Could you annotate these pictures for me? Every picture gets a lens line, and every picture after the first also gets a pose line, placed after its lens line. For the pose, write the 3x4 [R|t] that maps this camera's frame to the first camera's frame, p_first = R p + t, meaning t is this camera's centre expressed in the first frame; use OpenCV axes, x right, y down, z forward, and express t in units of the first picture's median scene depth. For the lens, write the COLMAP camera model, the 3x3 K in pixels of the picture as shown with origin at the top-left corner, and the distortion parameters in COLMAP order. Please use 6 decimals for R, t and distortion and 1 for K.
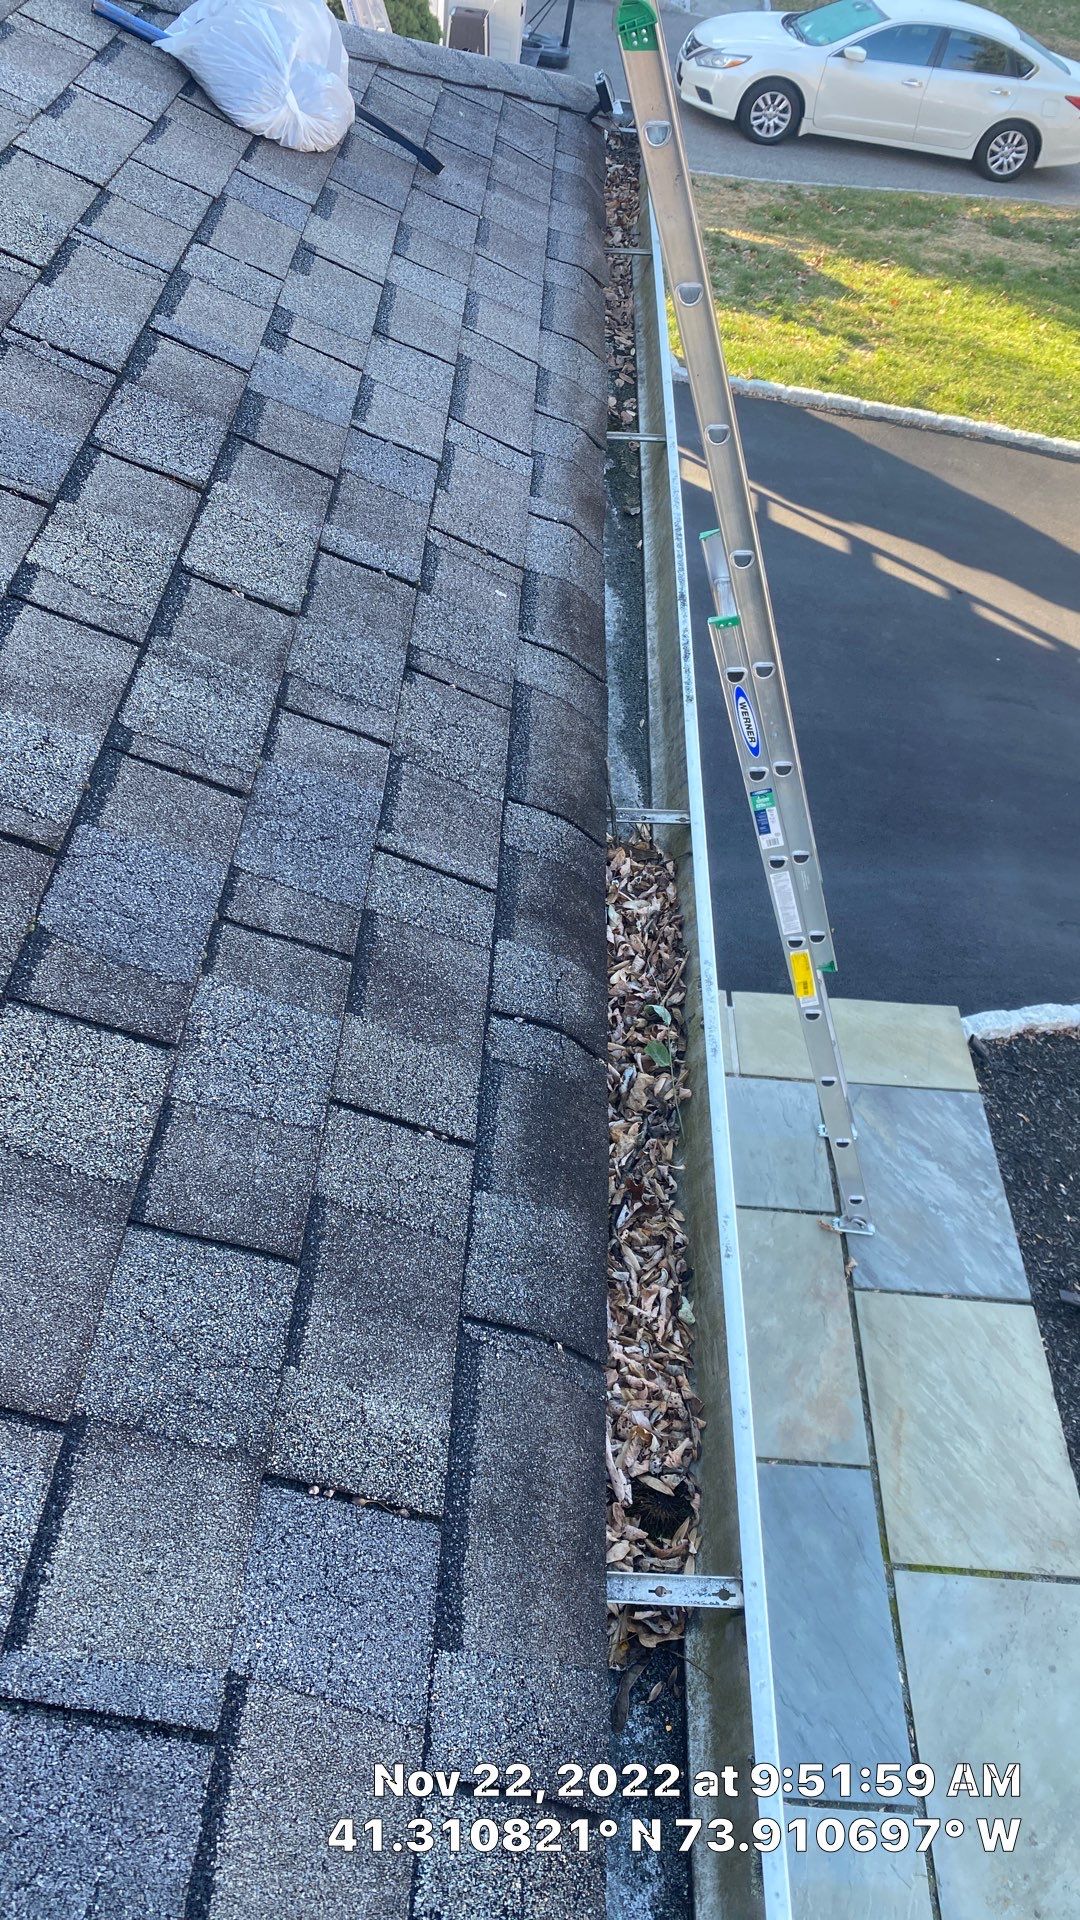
lens RADIAL K [[1397.1, 0, 540.0], [0, 1397.1, 960.0], [0, 0, 1]] dist [0.006457, 0.002669]
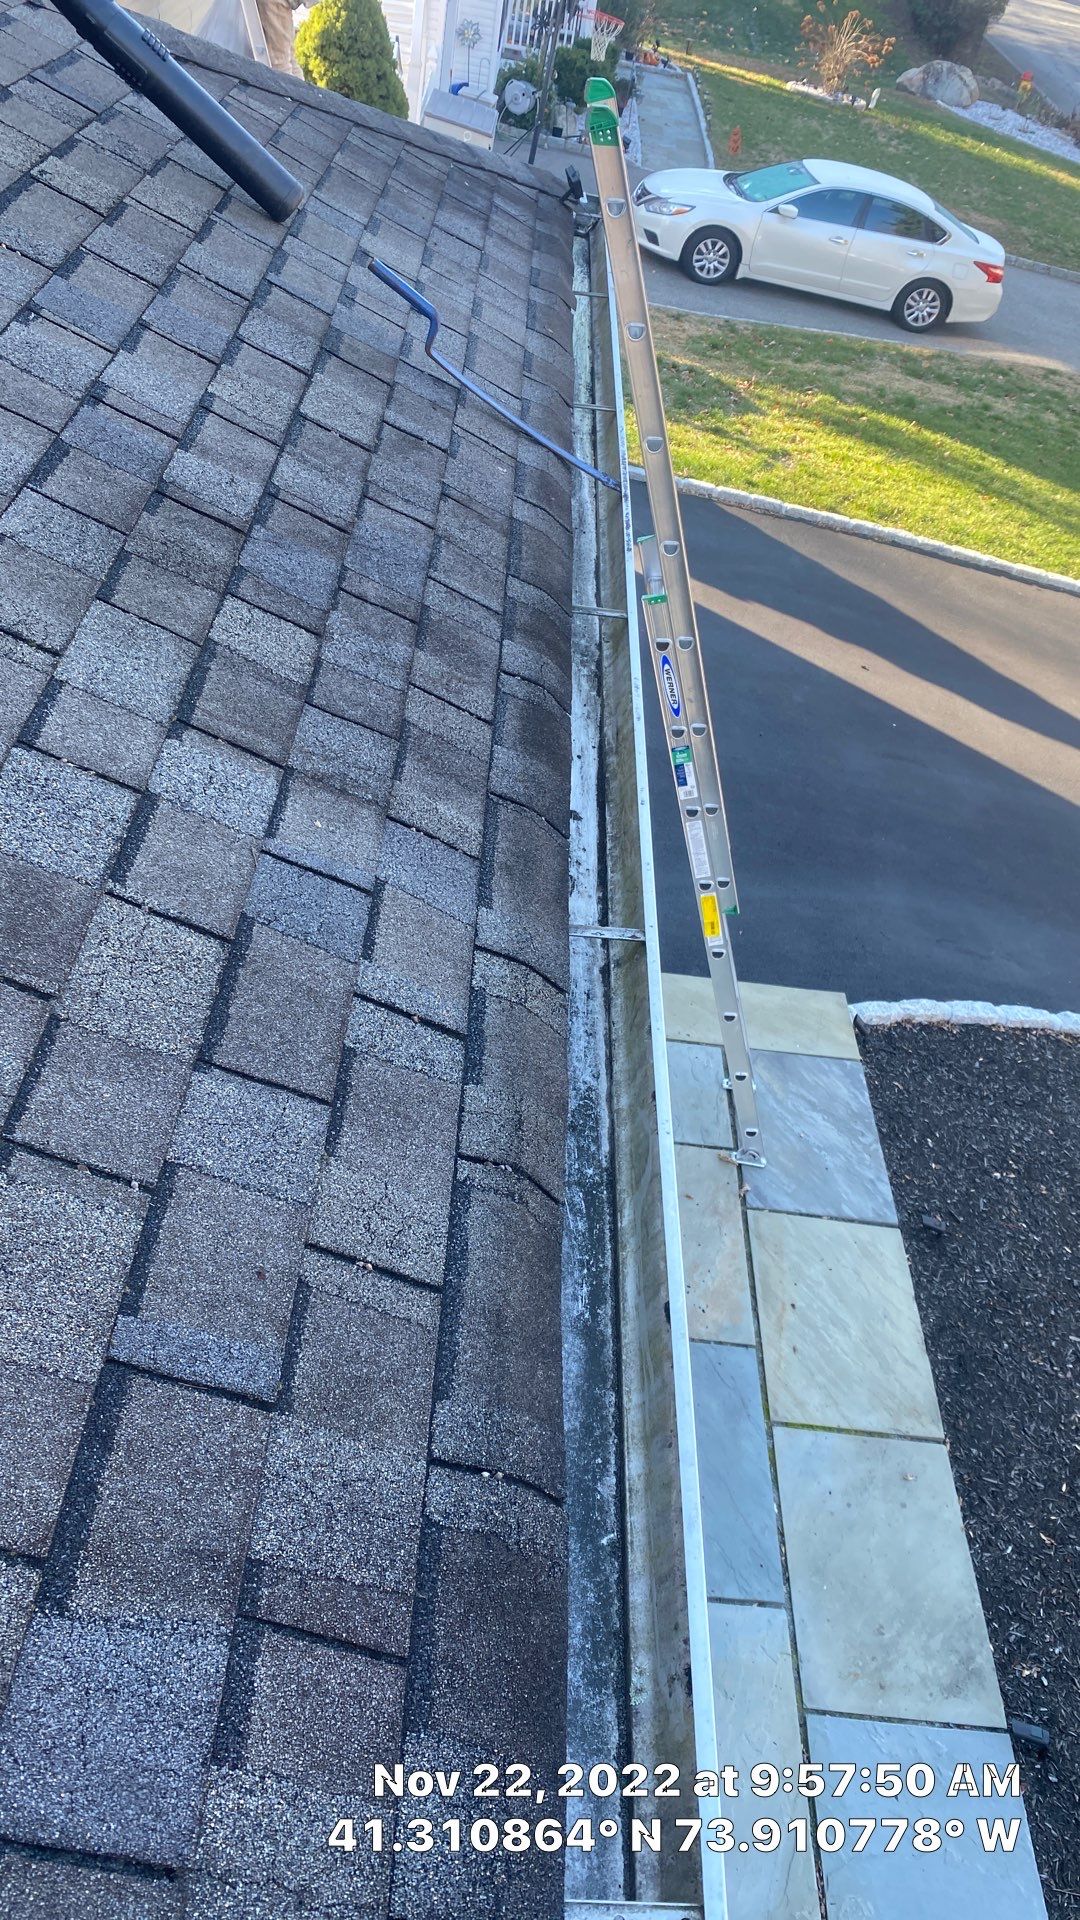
lens RADIAL K [[1380.3, 0, 531.3], [0, 1380.3, 984.5], [0, 0, 1]] dist [0.067125, -0.118007]
pose [[0.998032, 0.040884, 0.047538, -0.015845], [-0.037693, 0.997096, -0.066179, 0.129579], [-0.050105, 0.064257, 0.996675, -0.144298]]
